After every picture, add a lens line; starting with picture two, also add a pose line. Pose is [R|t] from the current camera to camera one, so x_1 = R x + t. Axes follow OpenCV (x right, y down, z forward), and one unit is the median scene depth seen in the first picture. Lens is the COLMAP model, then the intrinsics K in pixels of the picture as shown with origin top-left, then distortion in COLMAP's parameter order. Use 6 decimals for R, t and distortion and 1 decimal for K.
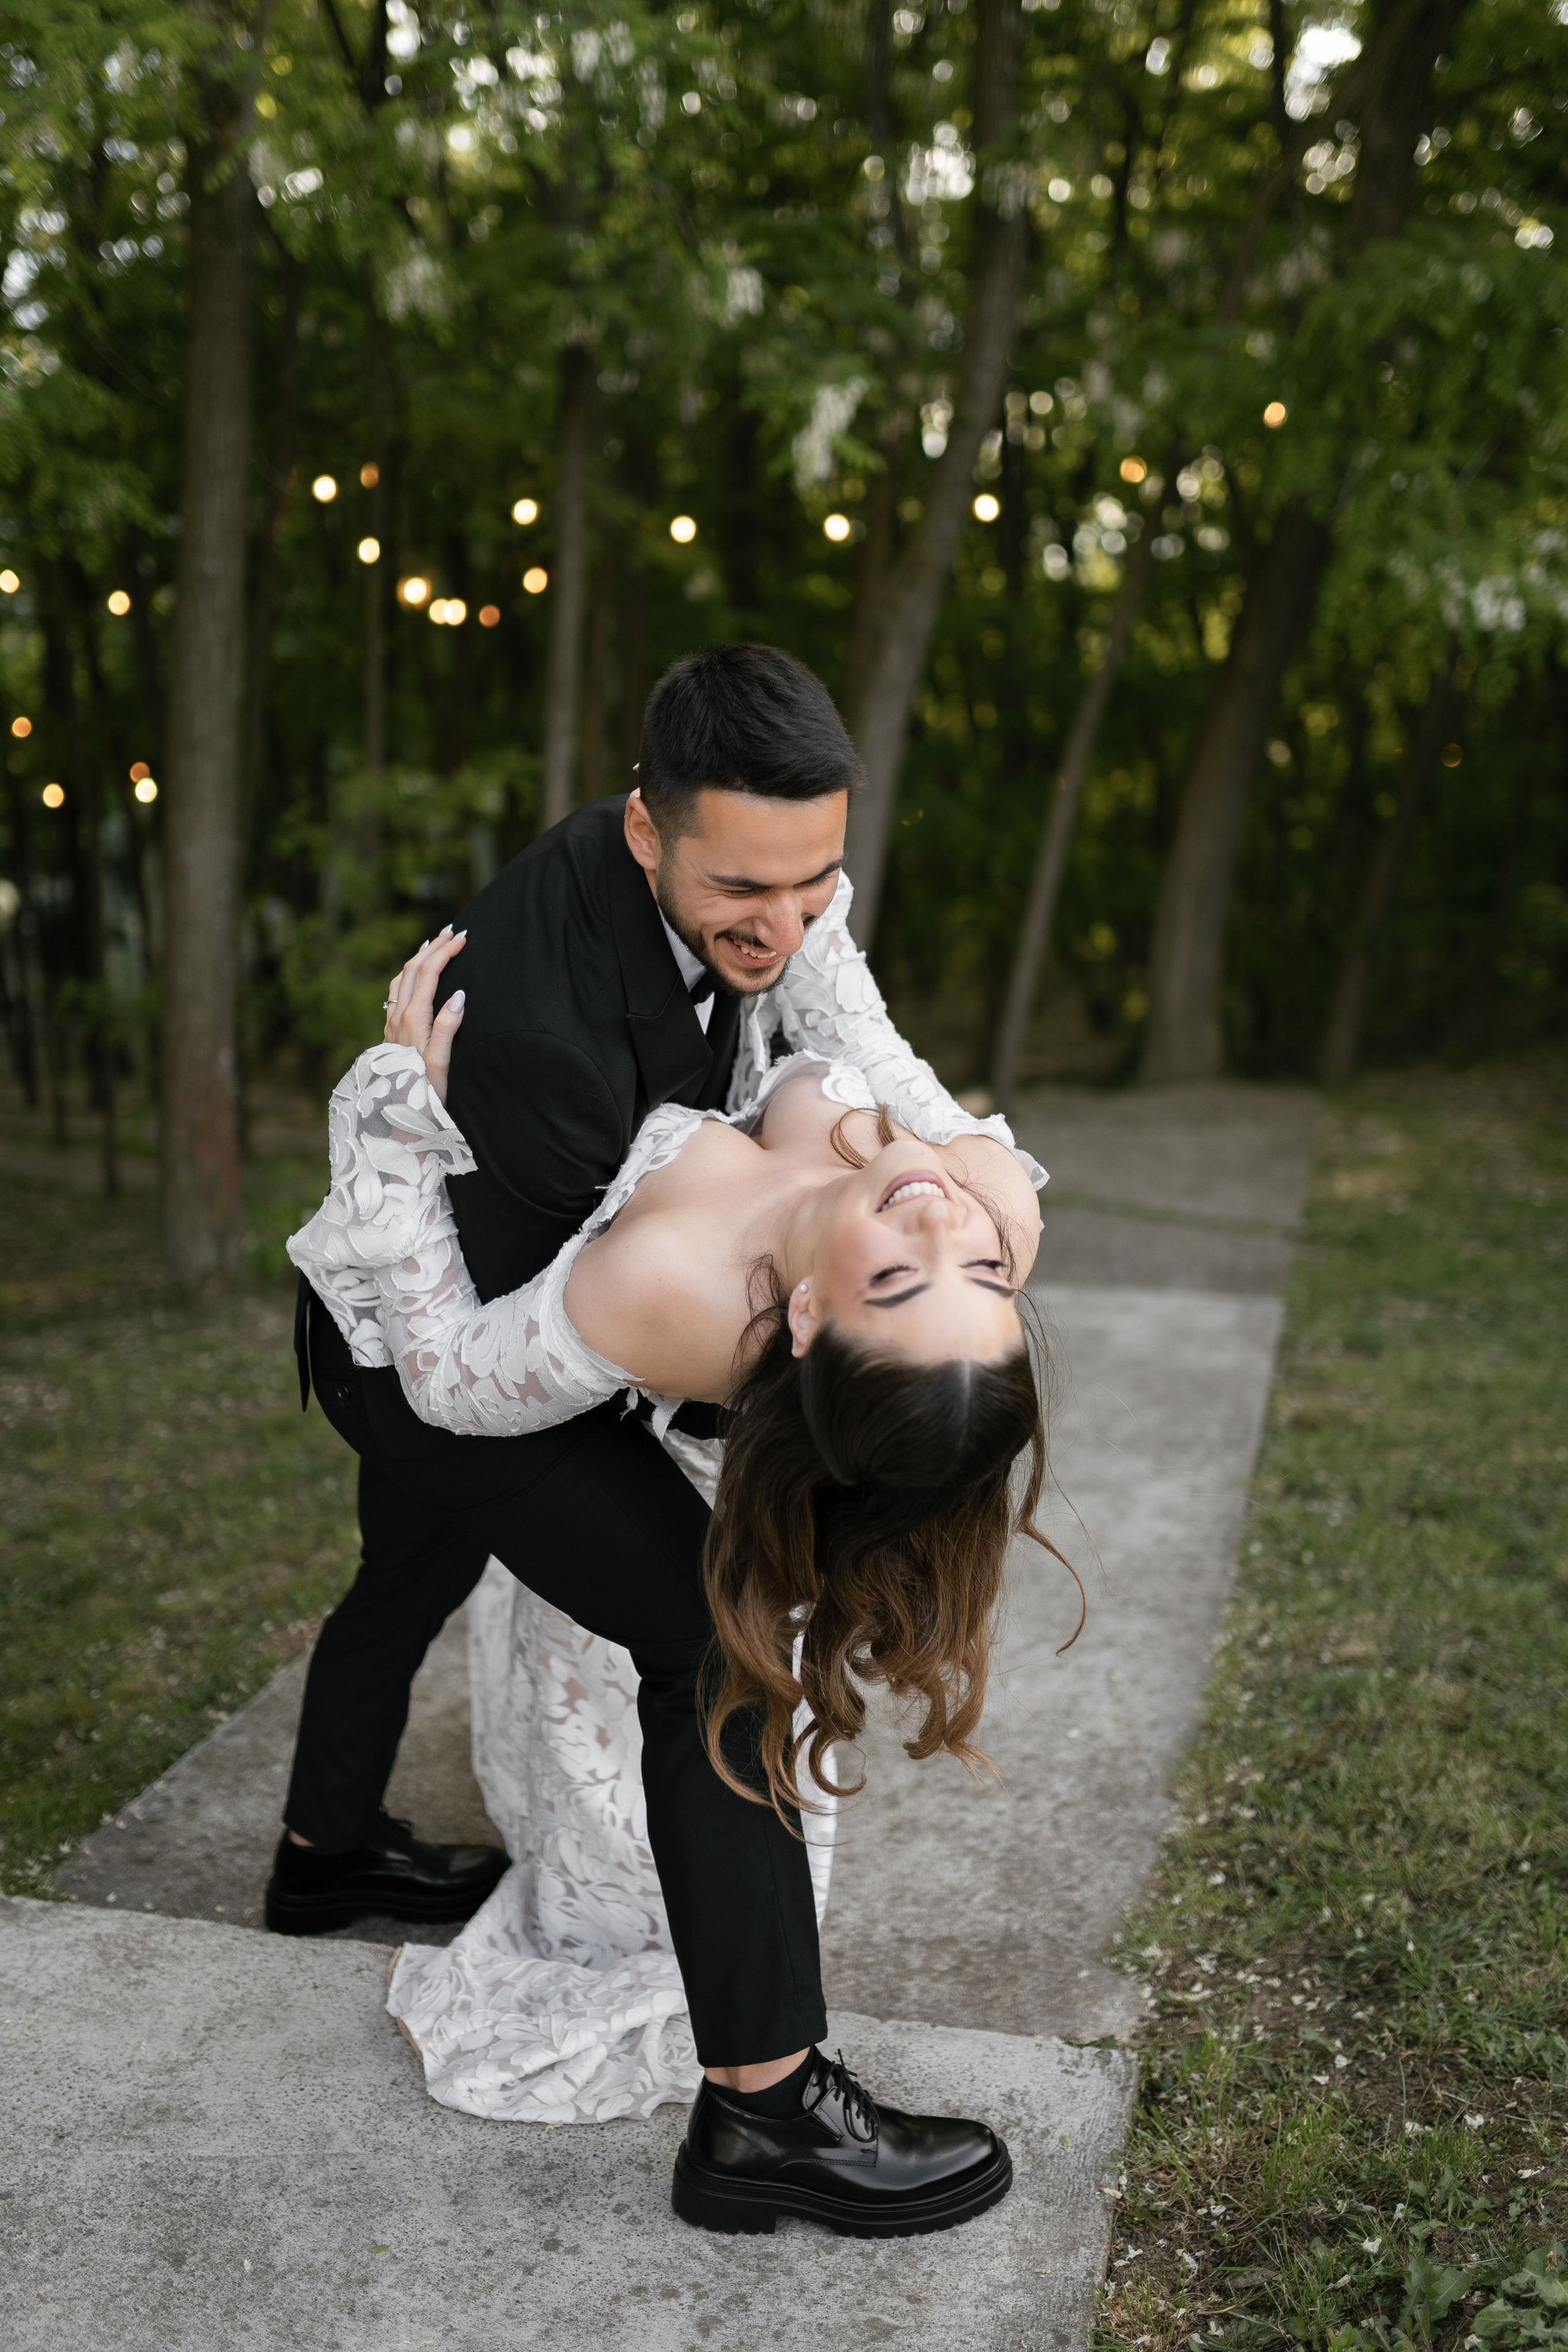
lens RADIAL K [[2212.3, 0, 849.1], [0, 2212.3, 1176.4], [0, 0, 1]] dist [-0.001933, 0.003182]
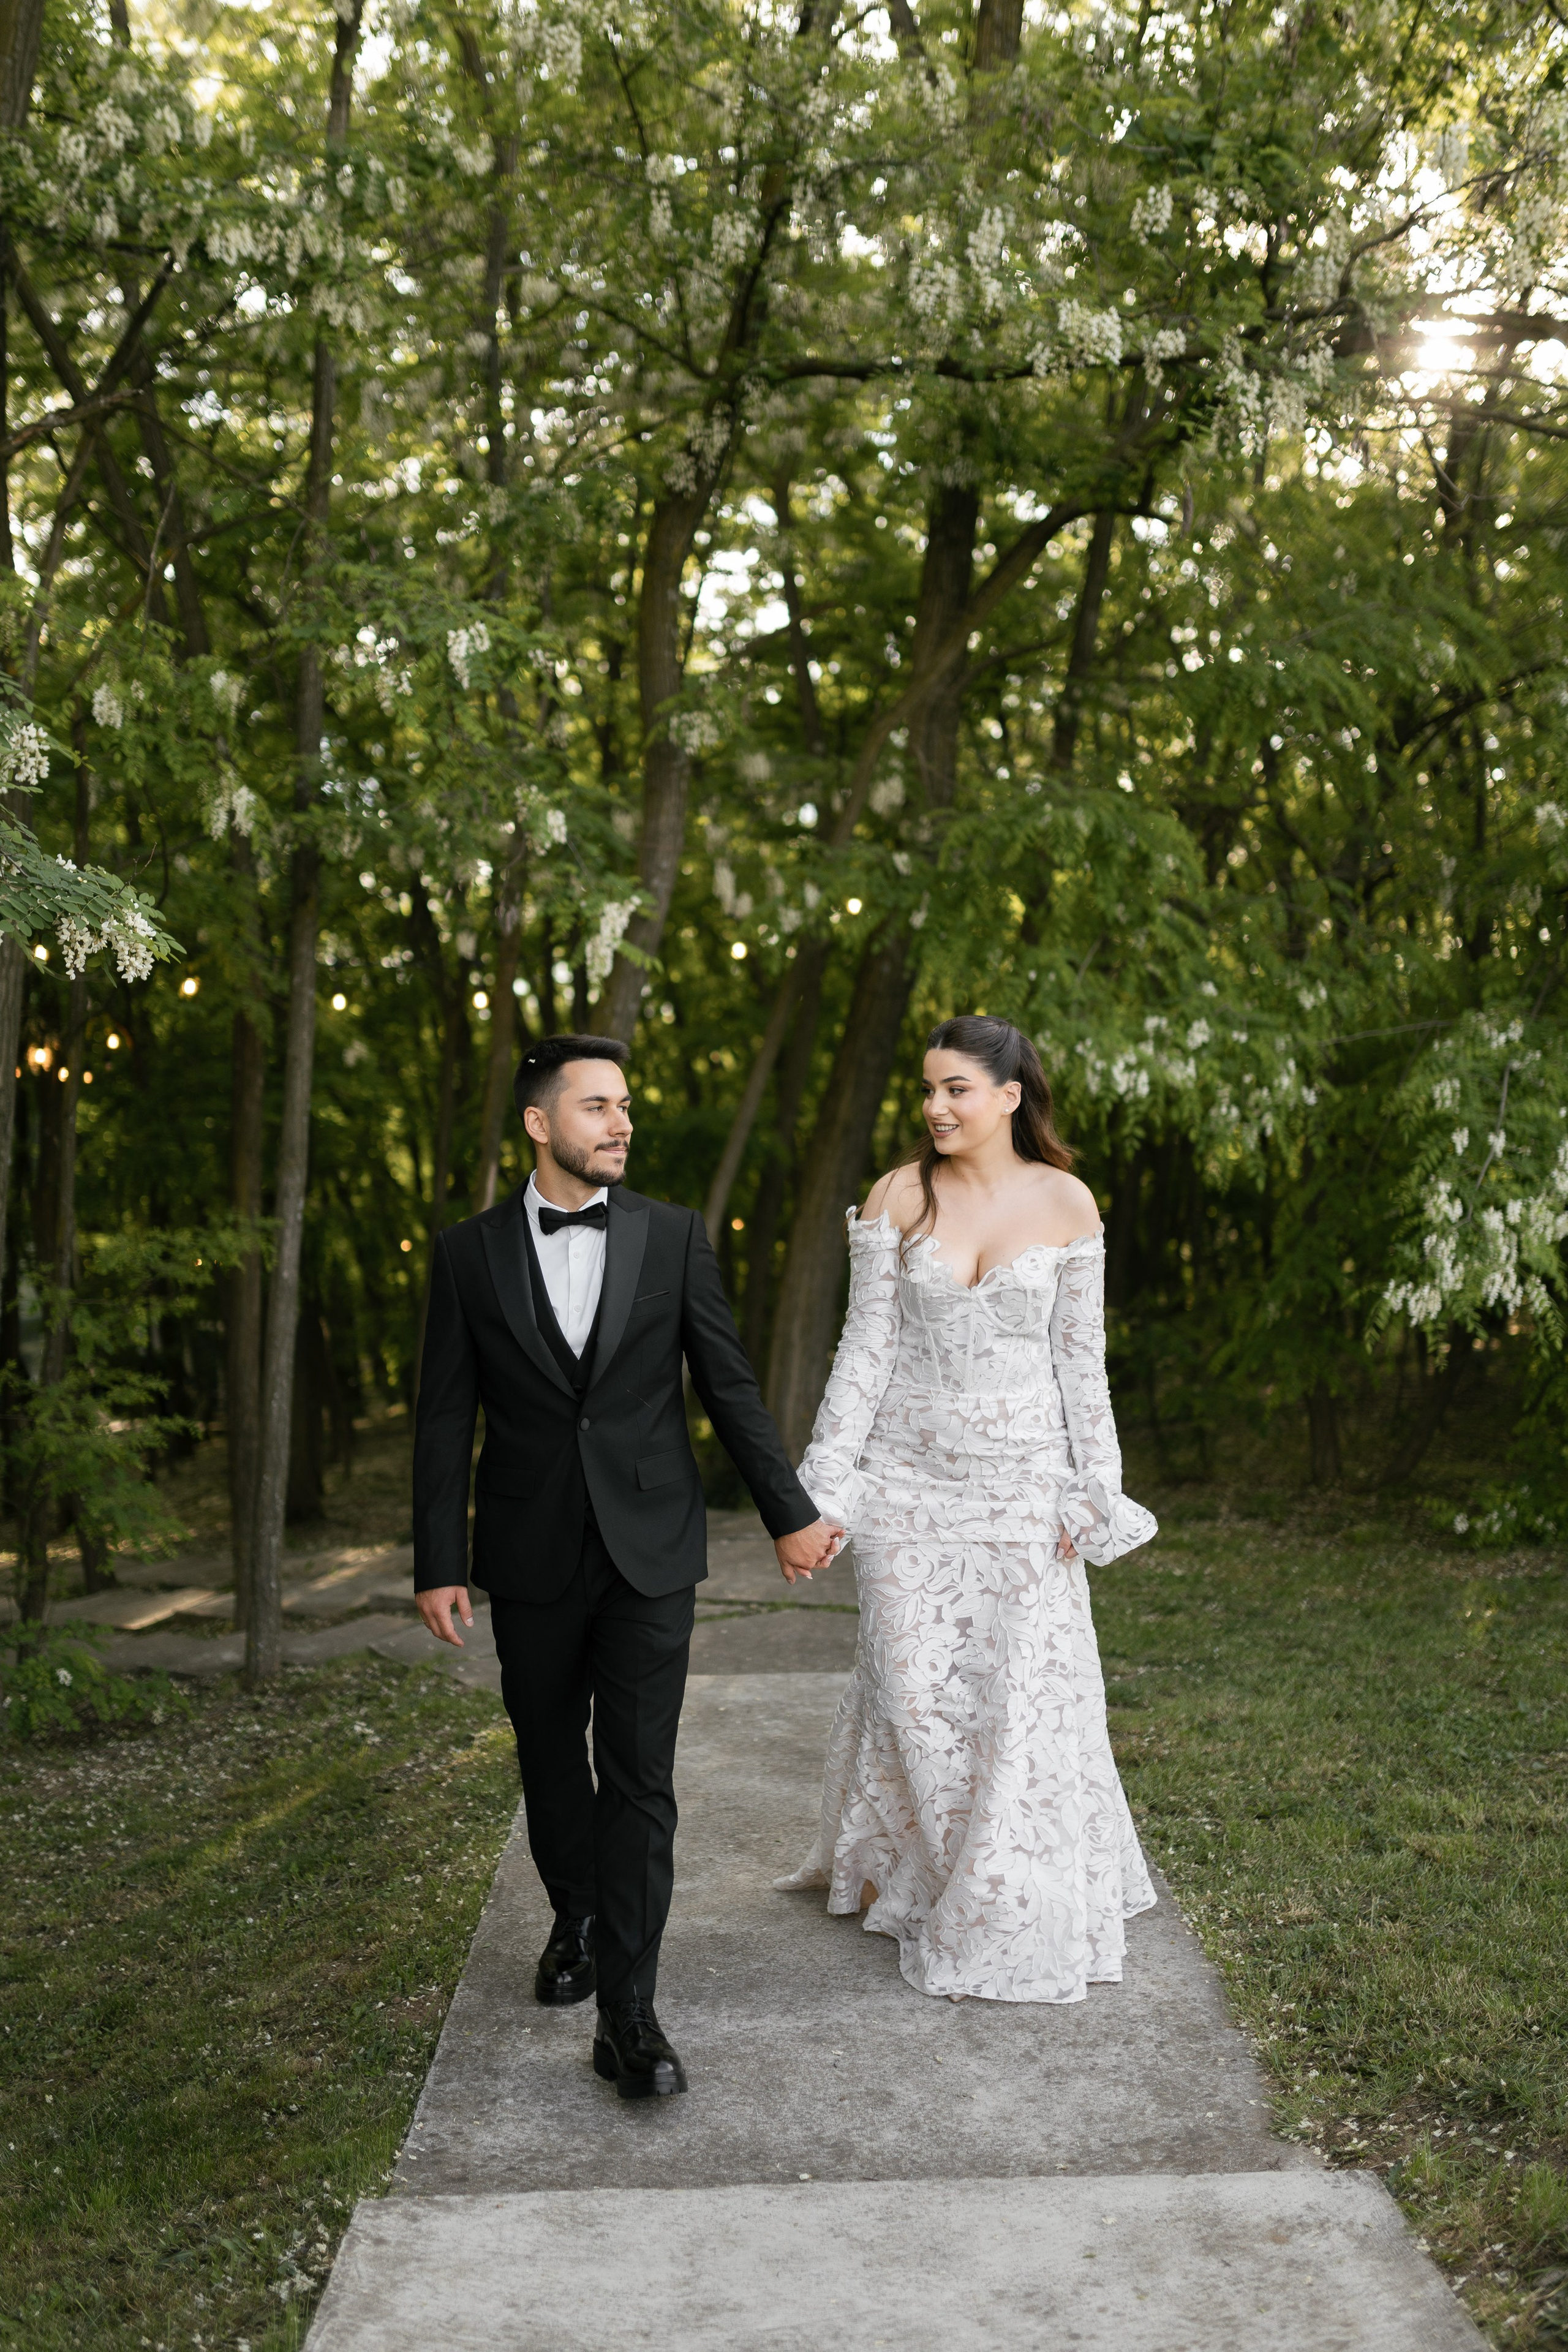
lens RADIAL K [[2301.4, 0, 788.9], [0, 2301.4, 1176.1], [0, 0, 1]] dist [0.016625, 0.000870]
pose [[0.964642, -0.020326, 0.262778, -0.303631], [0.070308, 0.980738, -0.182237, 0.018157], [-0.254012, 0.194269, 0.947490, -0.192539]]
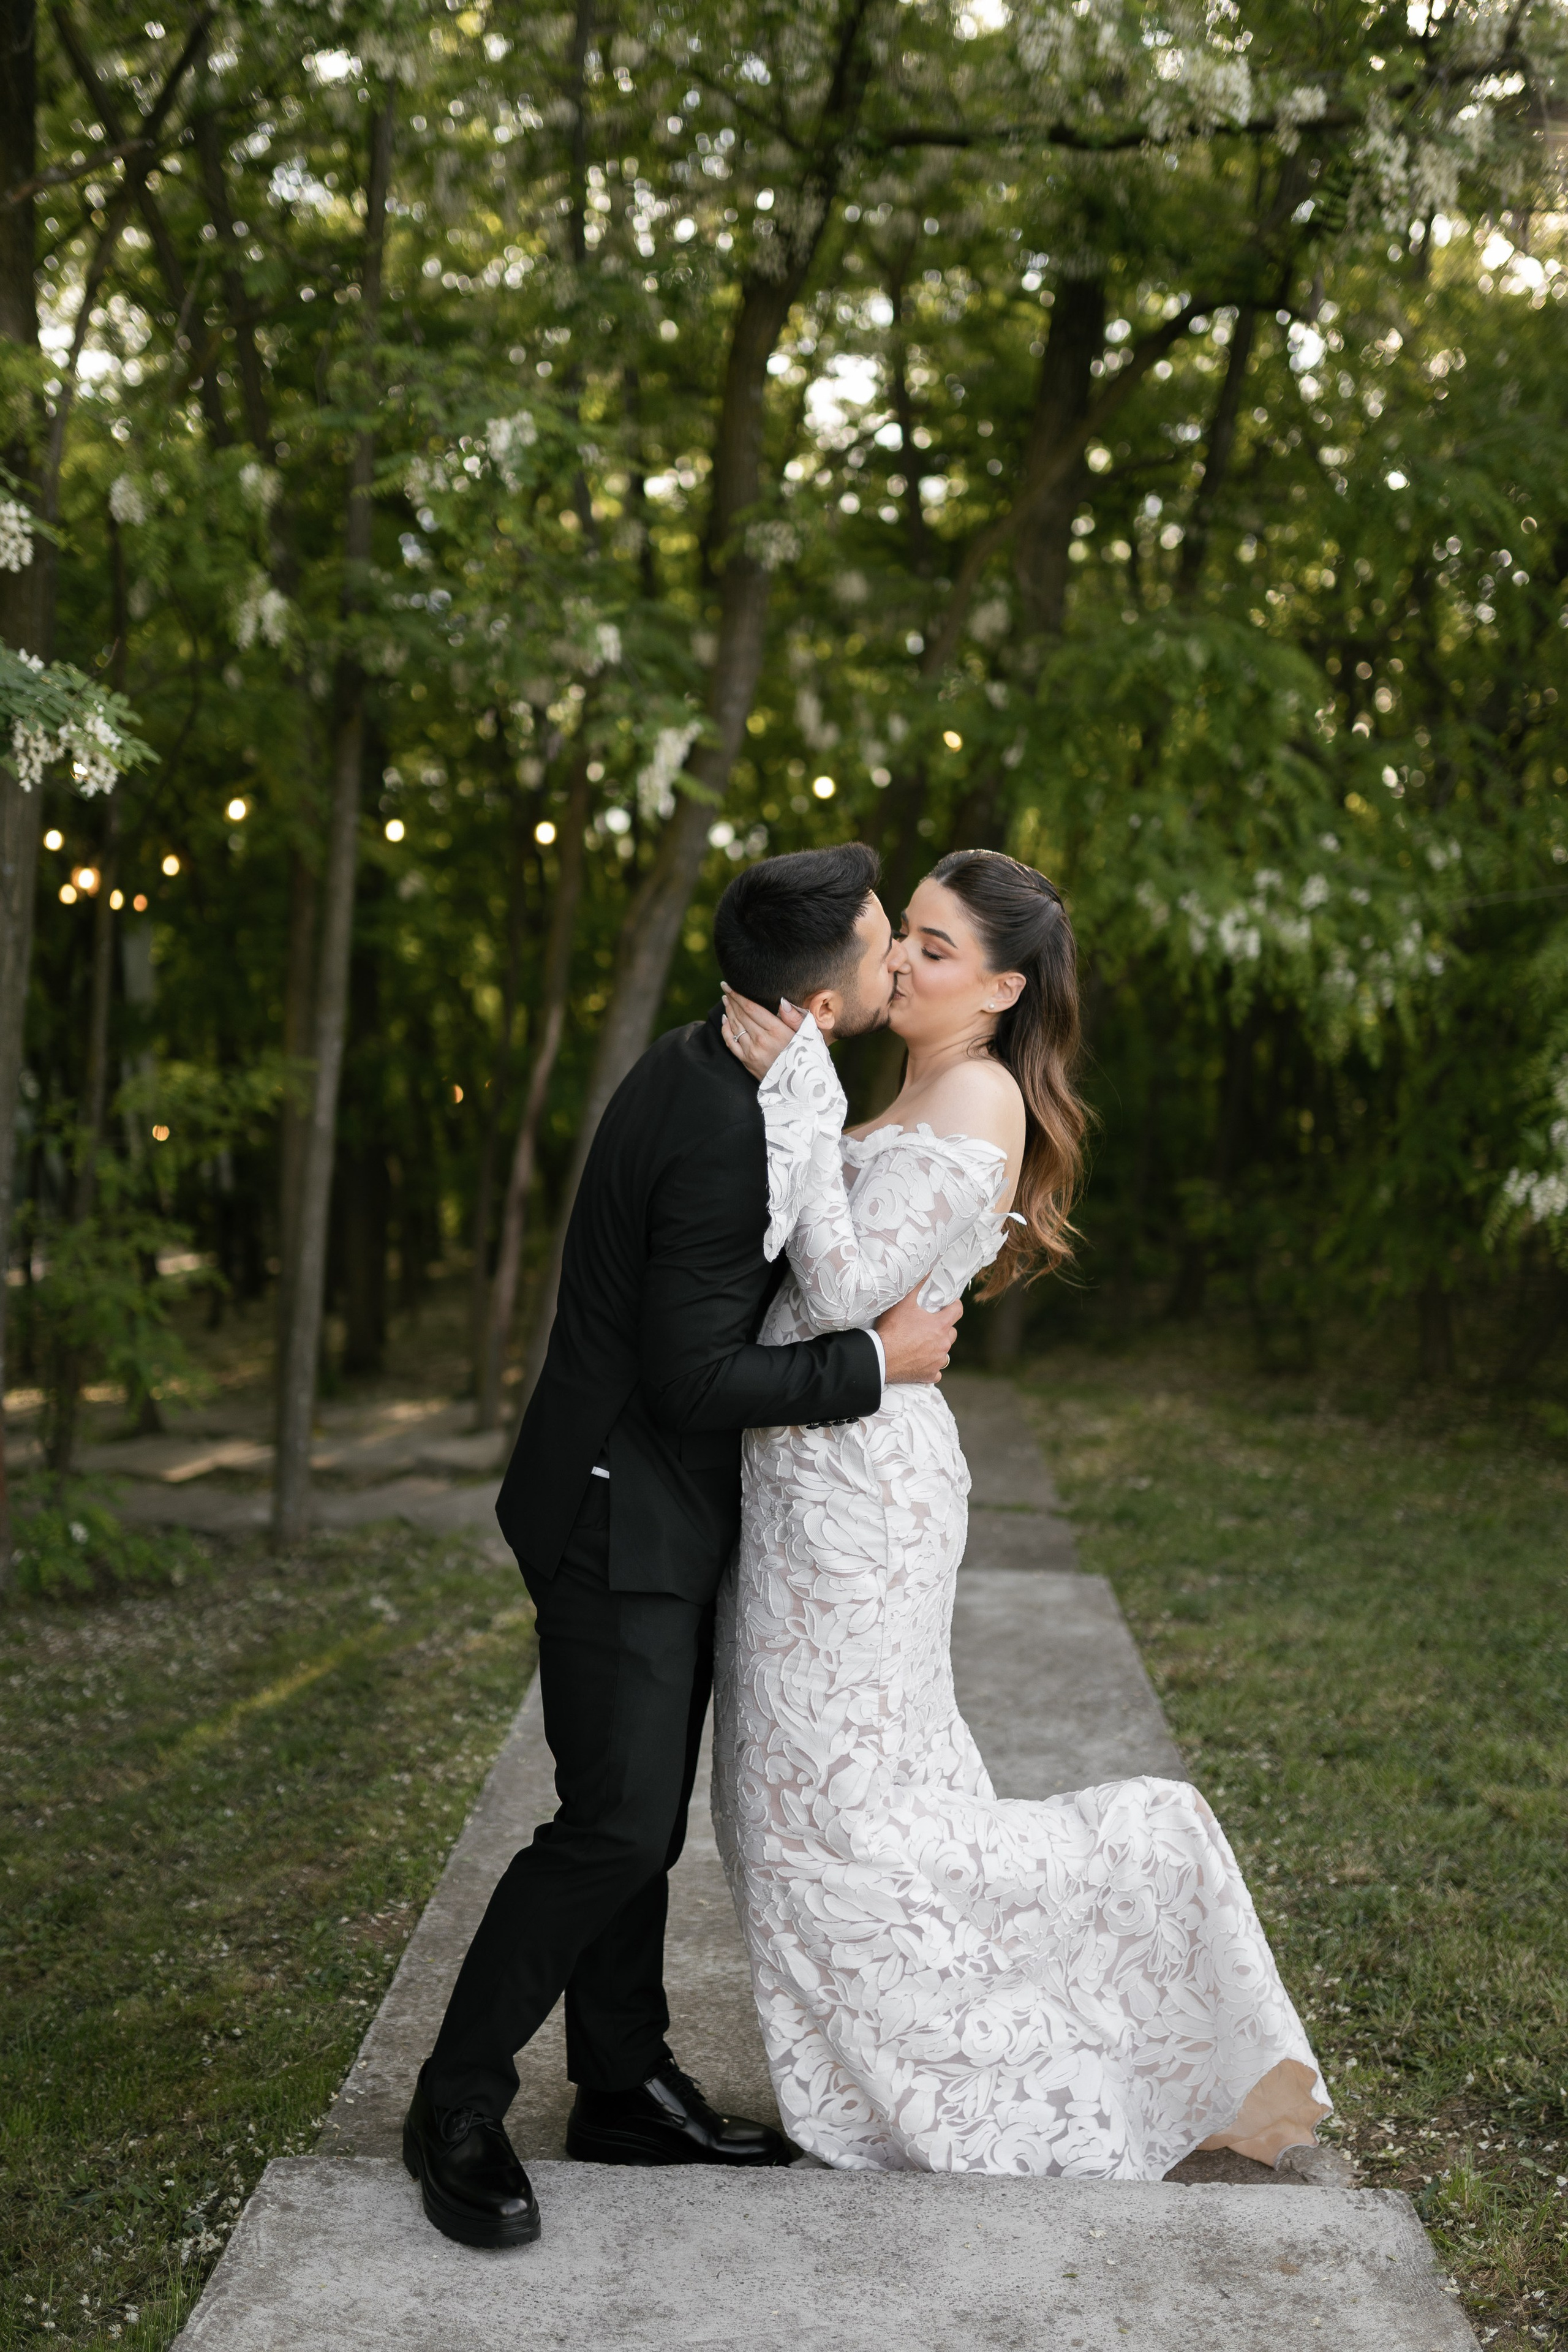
lens RADIAL K [[2371.1, 0, 770.7], [0, 2371.1, 1175.1], [0, 0, 1]] dist [0.011594, 0.004145]
pose [[0.978503, -0.001597, 0.206227, -0.249104], [0.027217, 0.992224, -0.121453, -0.000270], [-0.204429, 0.124455, 0.970937, -0.130738]]
